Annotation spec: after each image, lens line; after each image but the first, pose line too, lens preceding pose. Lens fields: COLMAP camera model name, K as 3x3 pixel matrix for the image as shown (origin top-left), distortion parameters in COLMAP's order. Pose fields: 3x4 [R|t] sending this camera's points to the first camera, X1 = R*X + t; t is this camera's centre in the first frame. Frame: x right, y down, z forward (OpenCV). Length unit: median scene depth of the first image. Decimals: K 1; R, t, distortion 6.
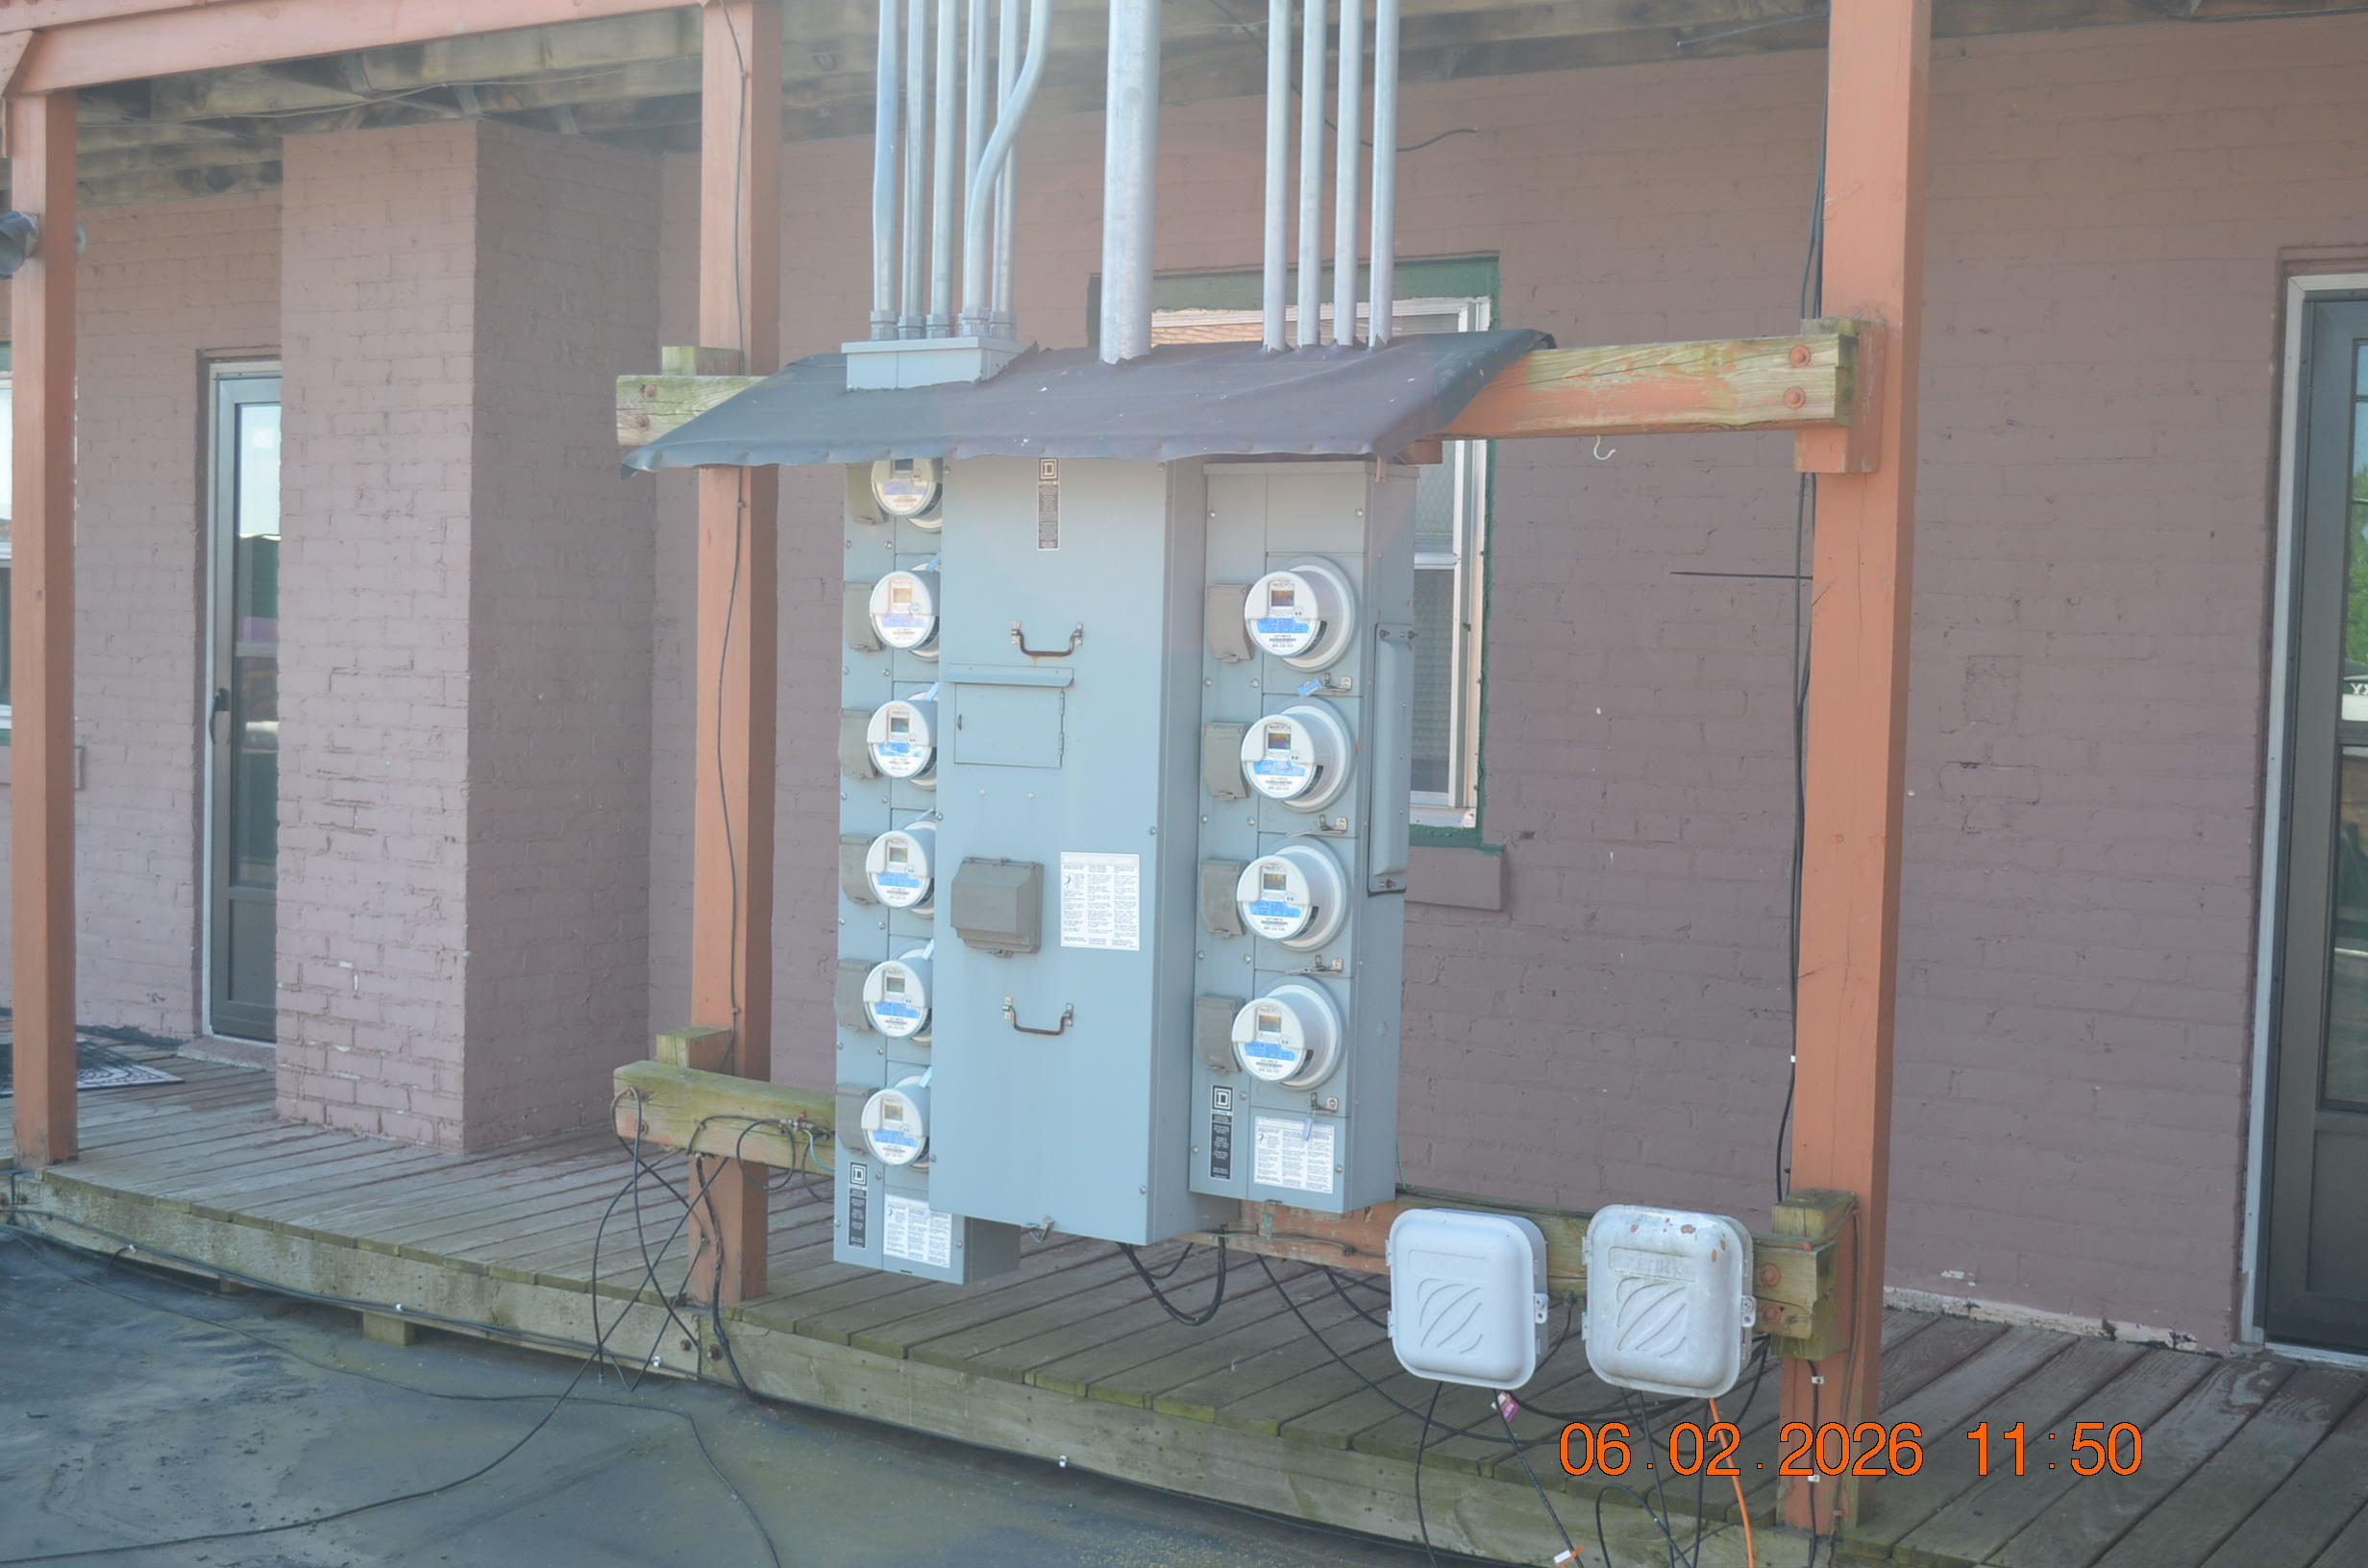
lens RADIAL K [[3012.8, 0, 1181.9], [0, 3012.8, 782.0], [0, 0, 1]] dist [-0.025891, 0.000000]
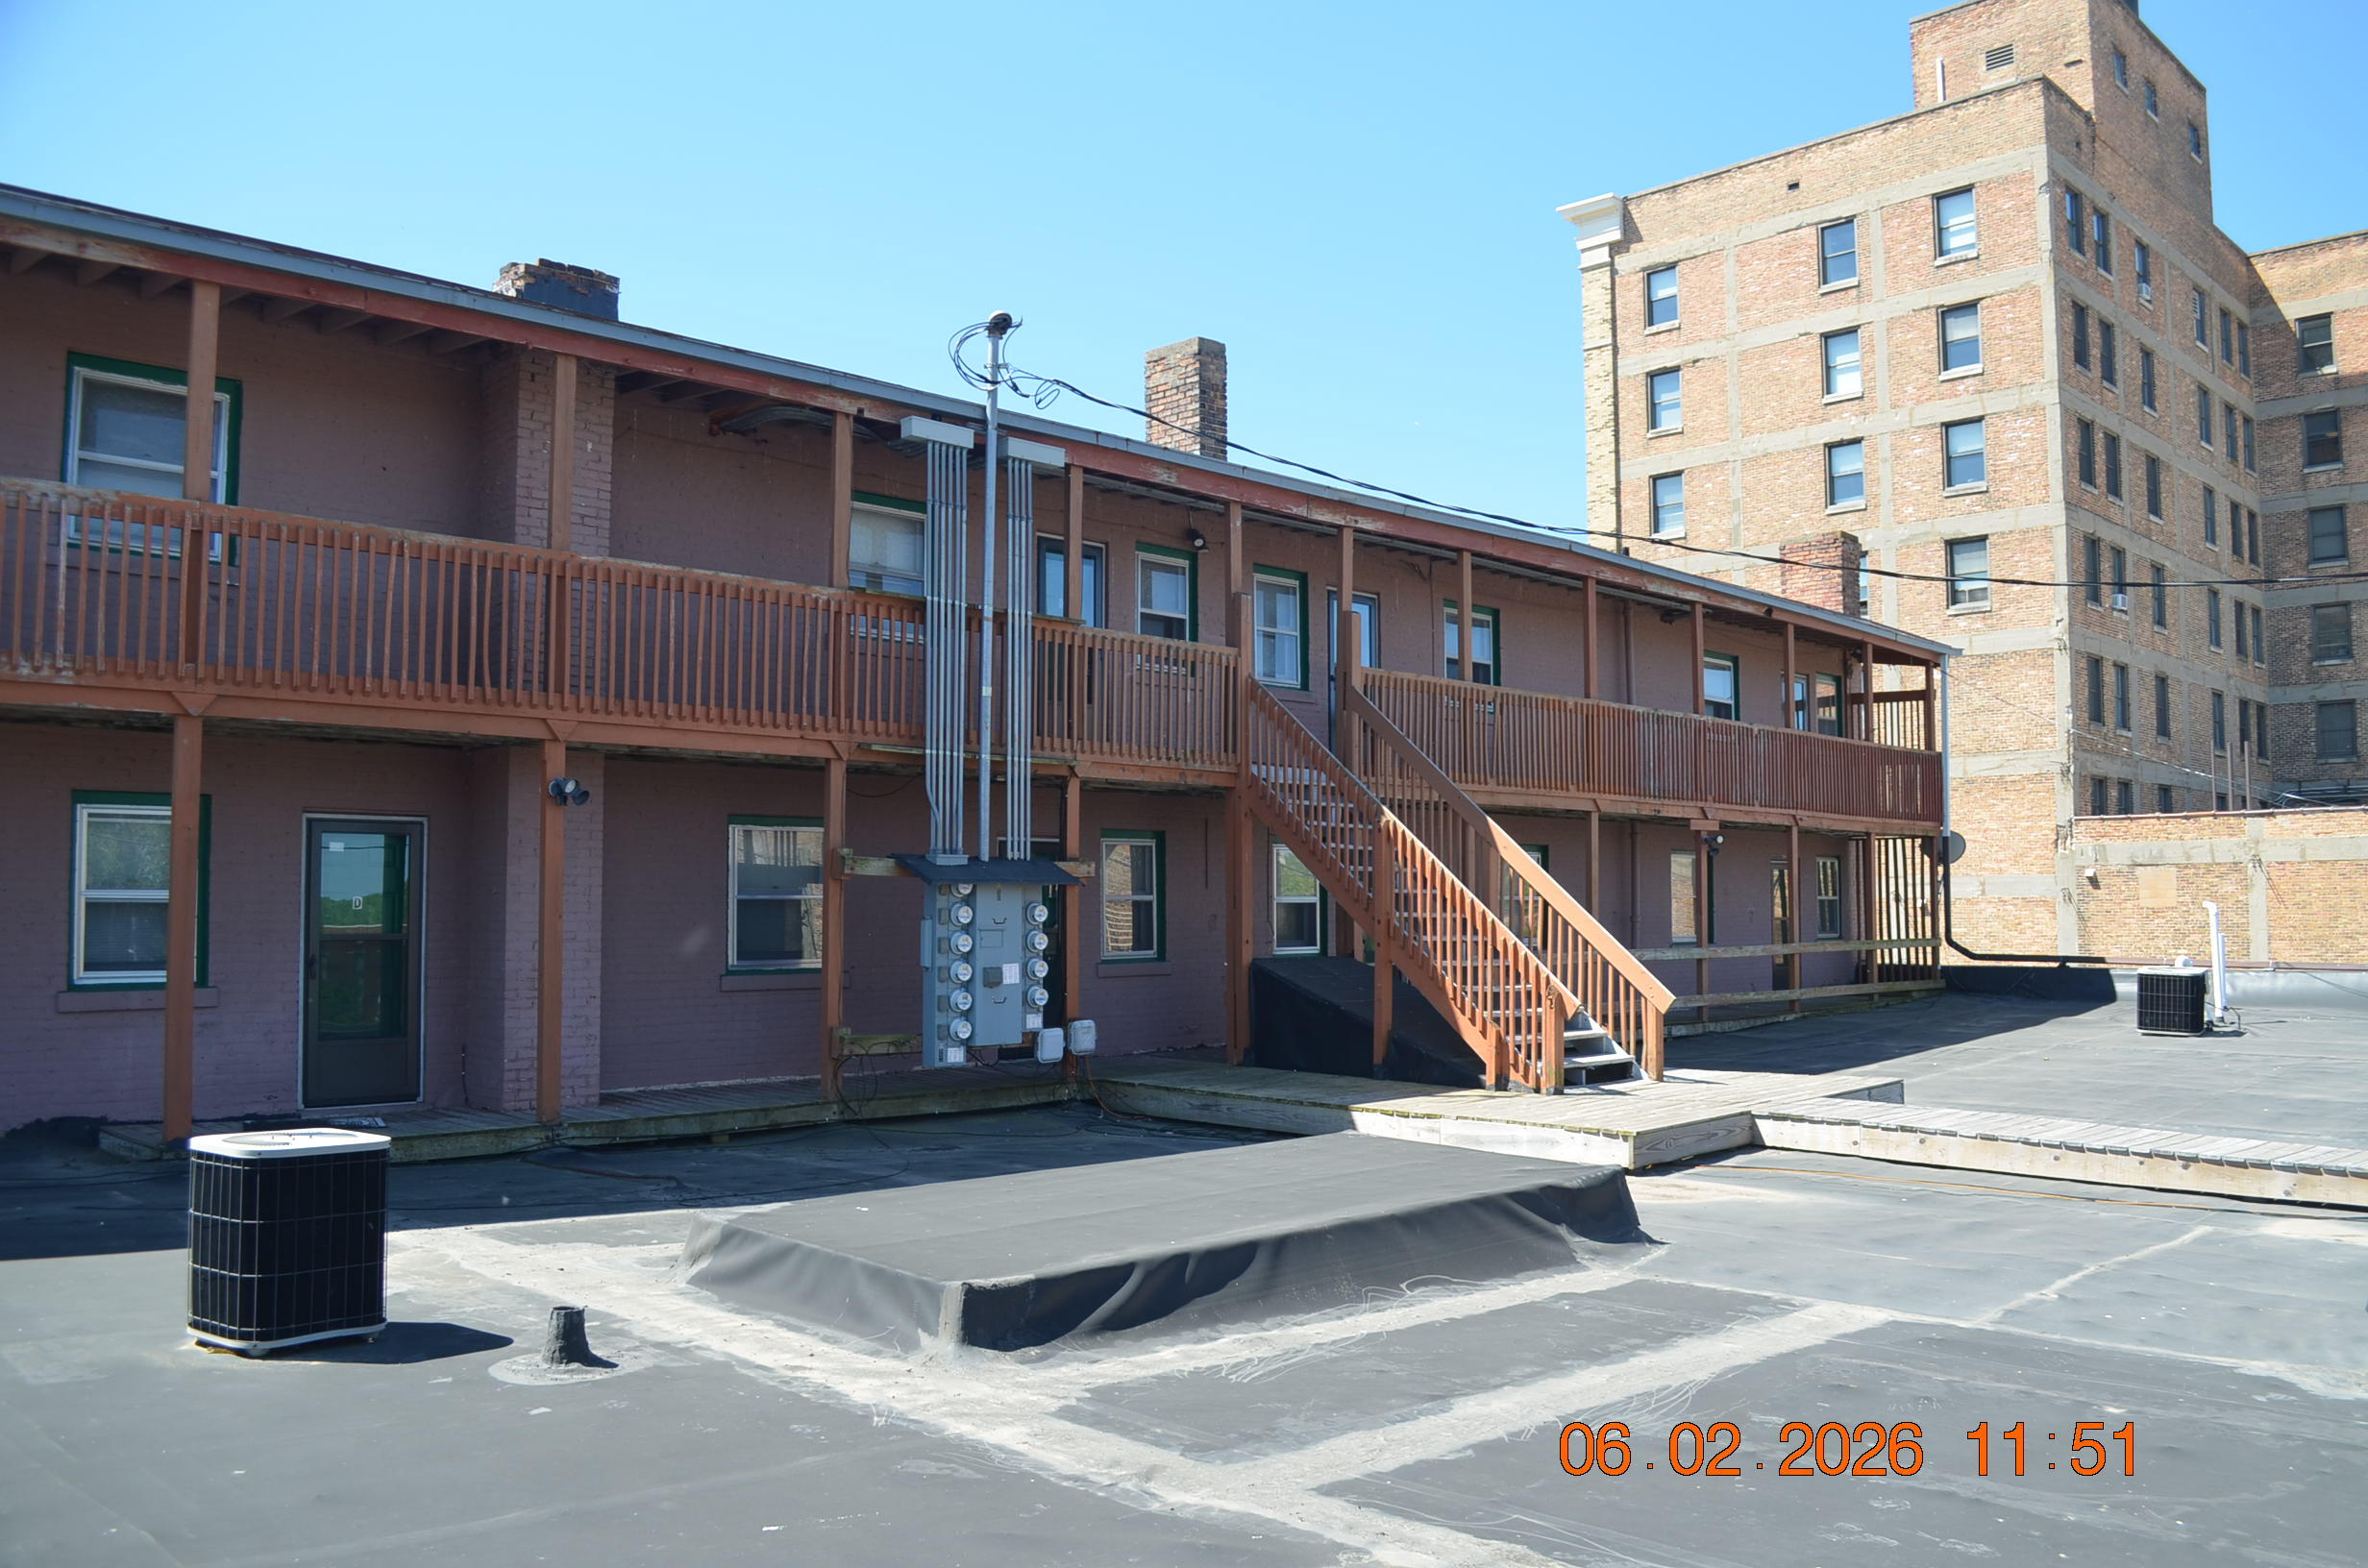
lens RADIAL K [[1855.2, 0, 1185.1], [0, 1855.2, 789.1], [0, 0, 1]] dist [-0.088199, 0.017280]
pose [[0.202602, 0.038602, 0.978500, -1.962795], [0.060373, 0.996830, -0.051826, -0.057759], [-0.977398, 0.069575, 0.199629, 0.075114]]
